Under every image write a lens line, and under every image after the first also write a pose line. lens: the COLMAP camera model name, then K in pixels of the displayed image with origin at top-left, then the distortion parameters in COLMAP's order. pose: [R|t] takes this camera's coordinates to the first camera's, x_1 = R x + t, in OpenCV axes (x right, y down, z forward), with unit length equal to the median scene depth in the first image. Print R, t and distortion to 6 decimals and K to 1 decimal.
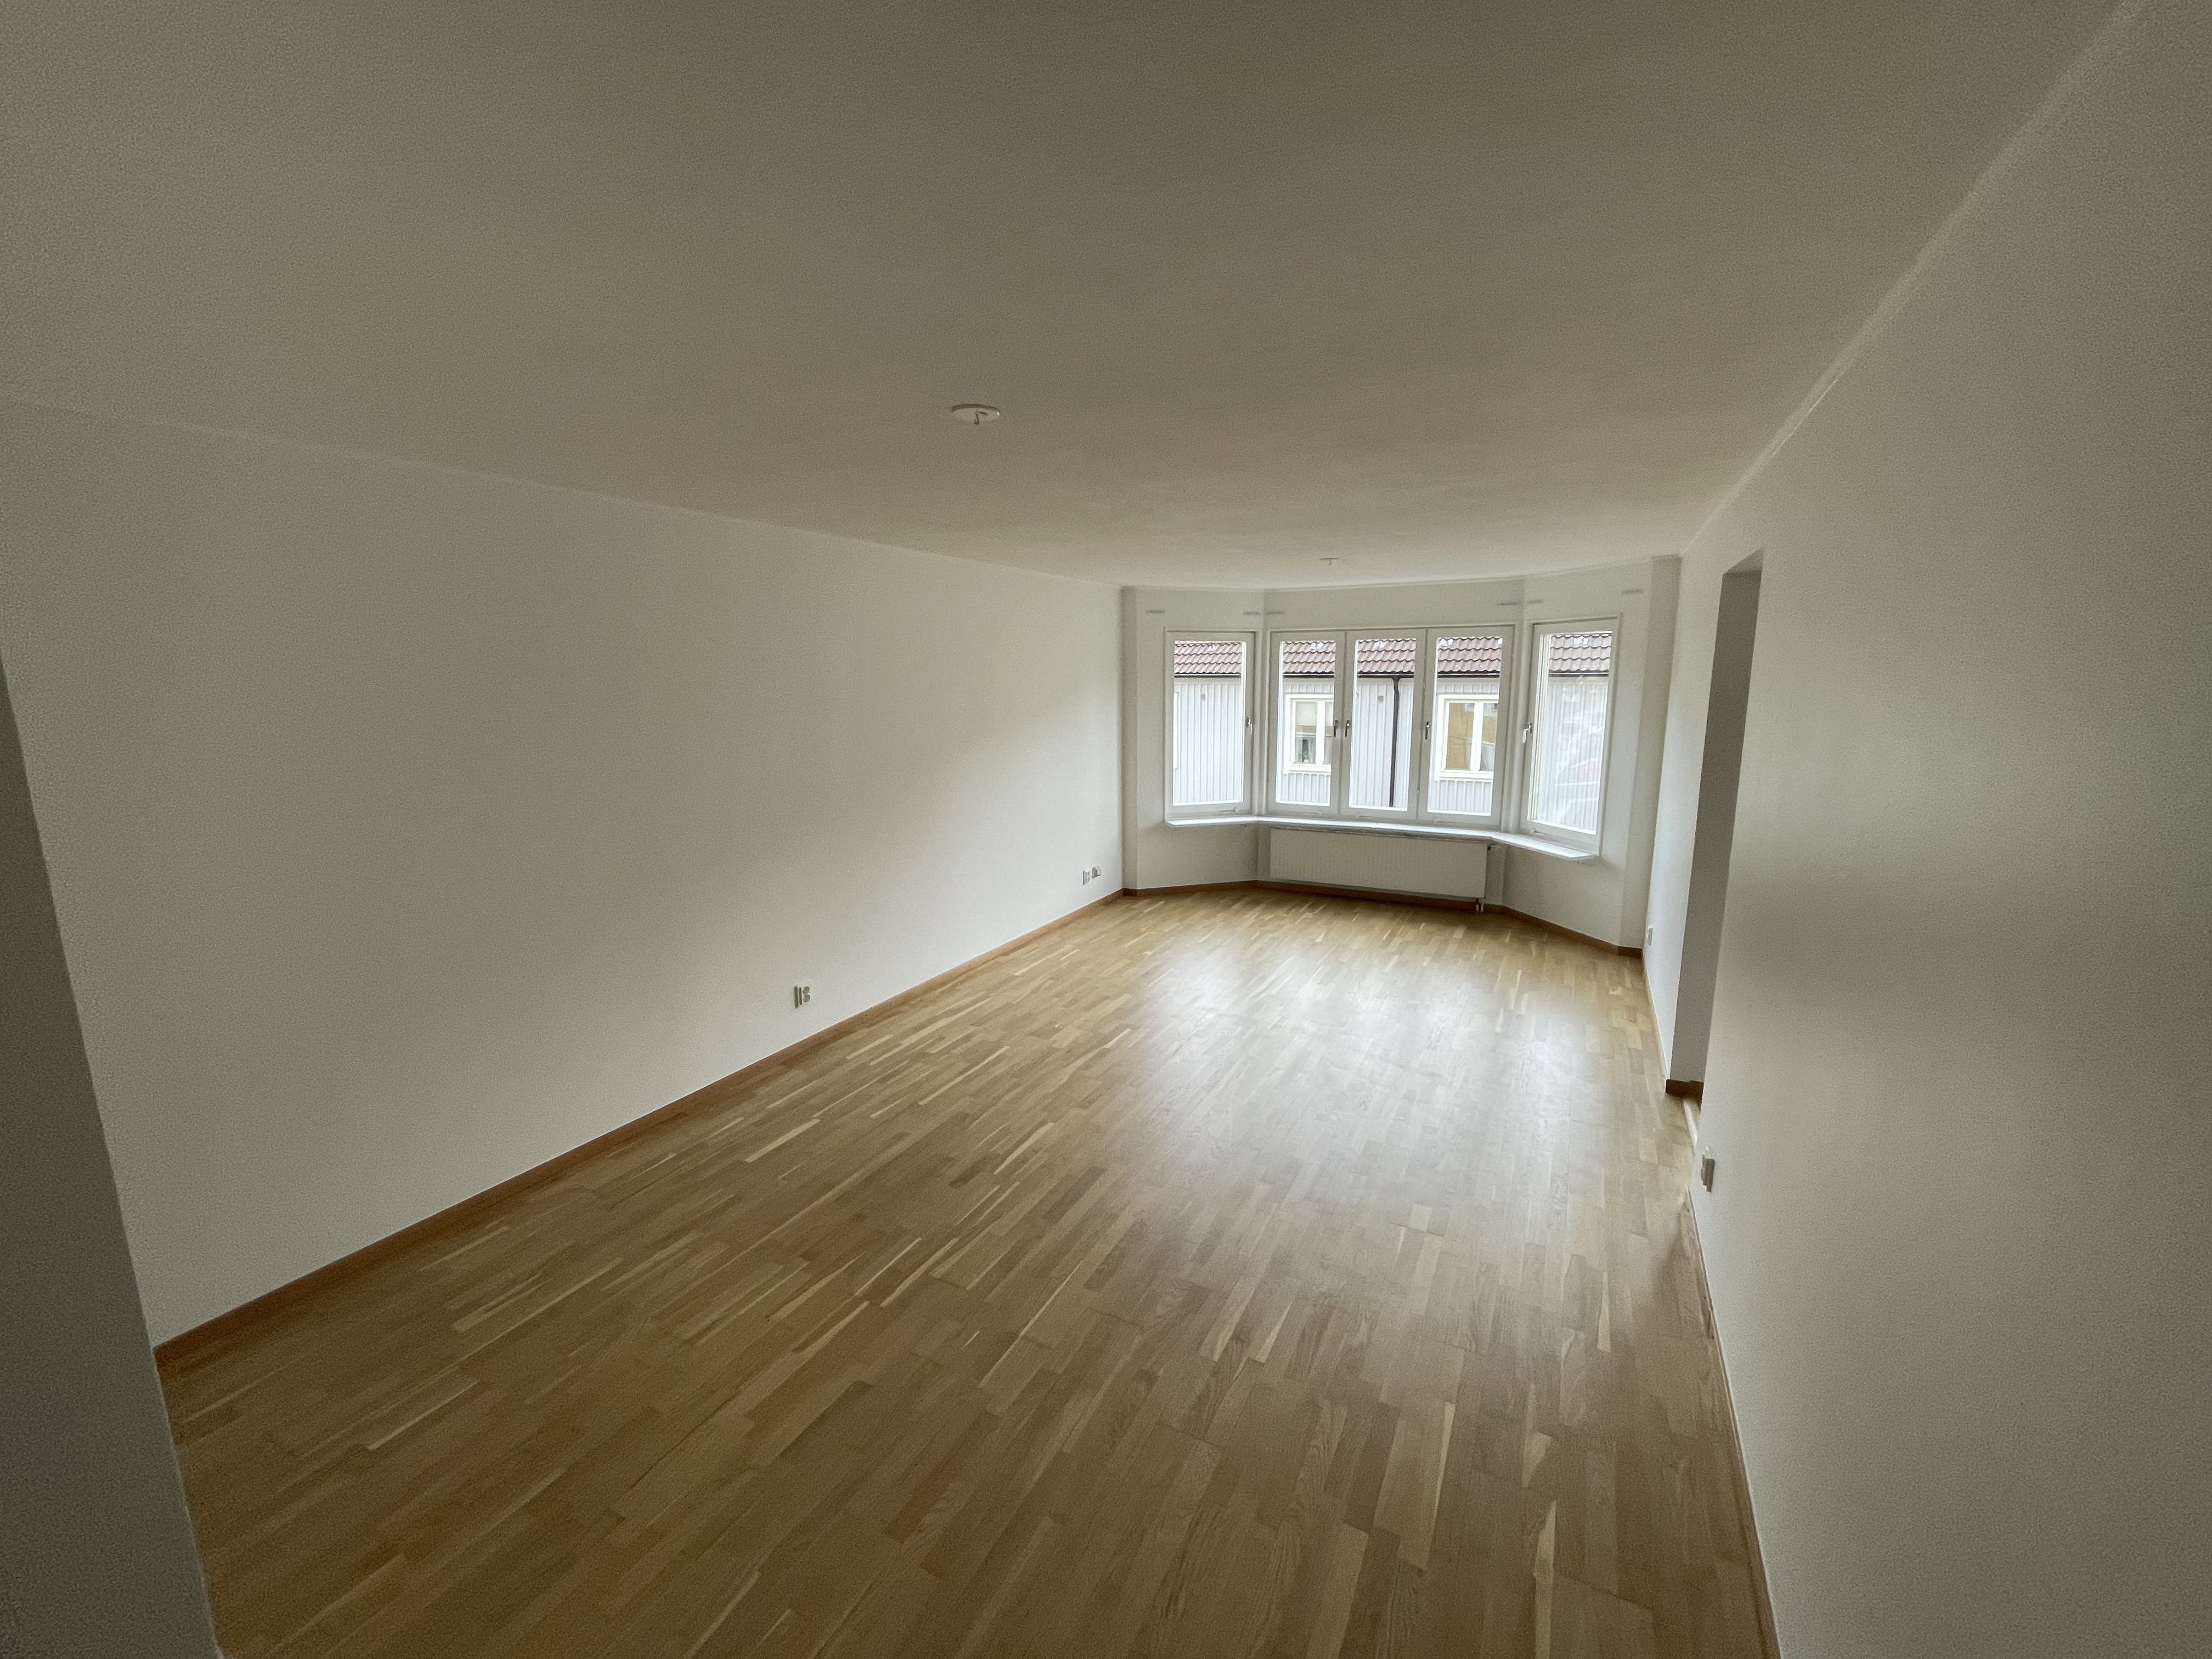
lens RADIAL K [[889.4, 0, 1107.1], [0, 889.4, 830.3], [0, 0, 1]] dist [-0.000672, -0.000239]
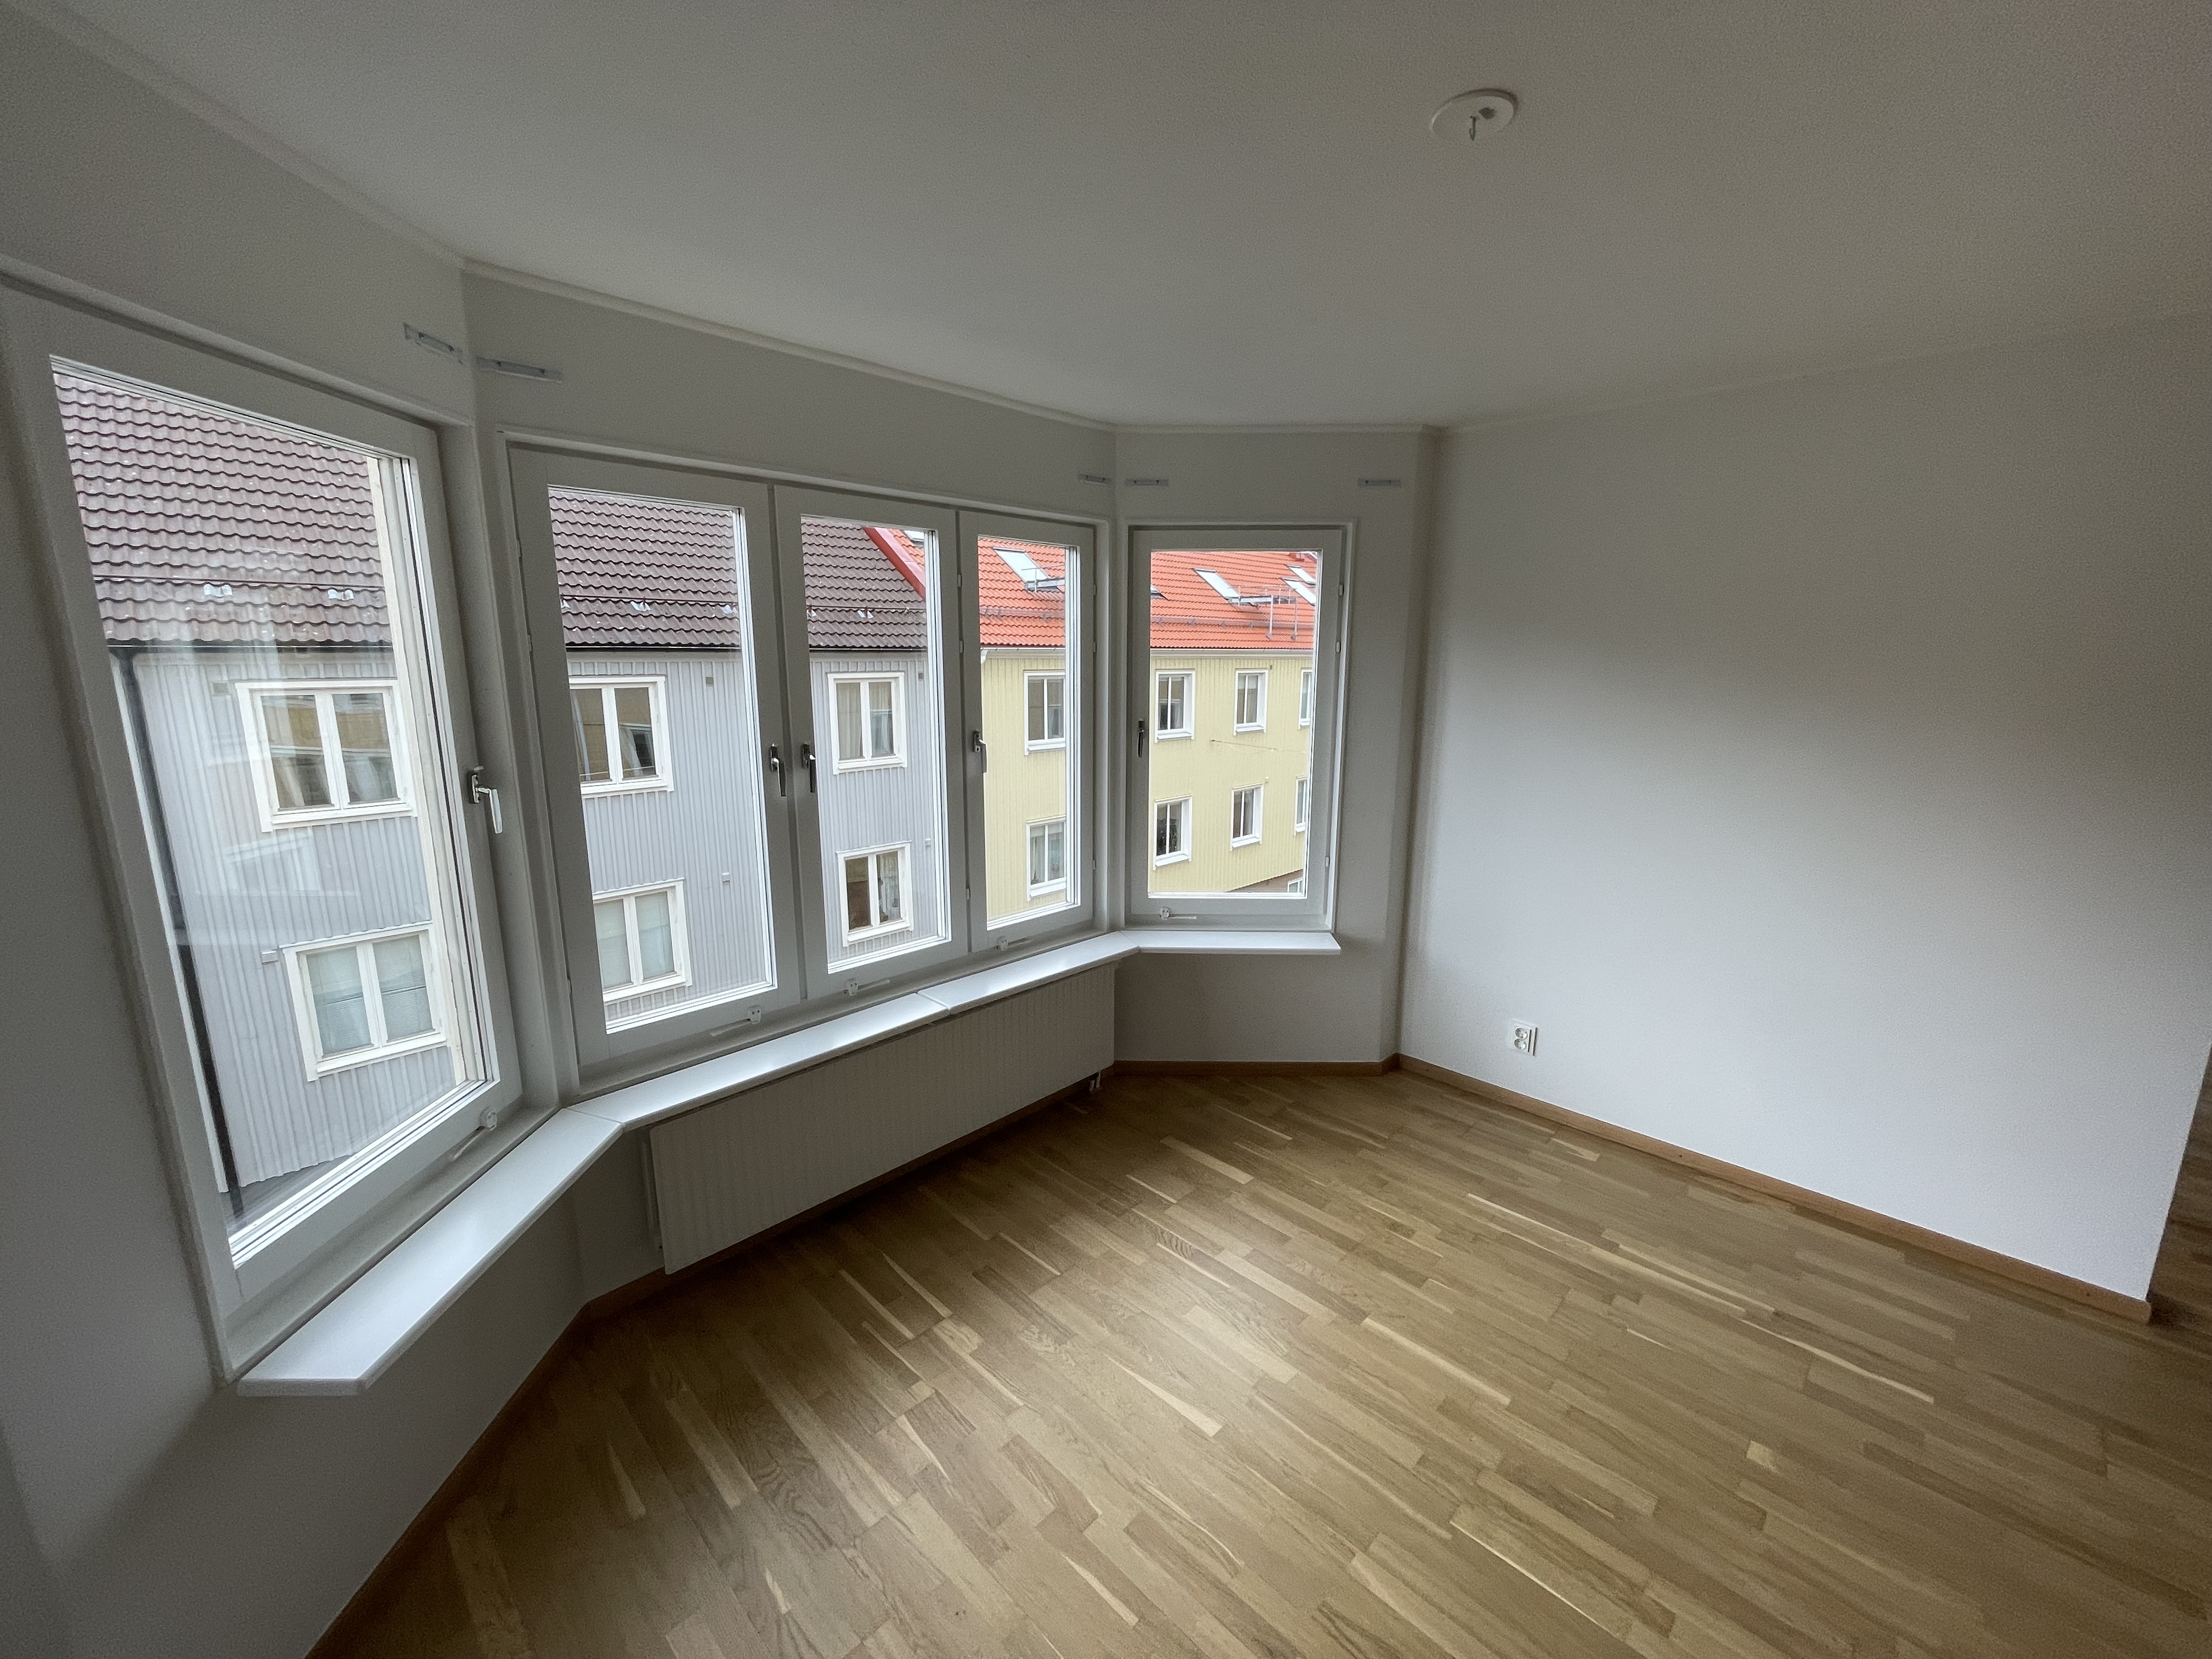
lens RADIAL K [[889.4, 0, 1104.8], [0, 889.4, 821.5], [0, 0, 1]] dist [-0.000672, -0.000239]
pose [[0.284139, -0.171356, 0.943346, -0.037714], [0.163010, 0.978209, 0.128589, -0.128404], [-0.944824, 0.117238, 0.305880, 0.838610]]
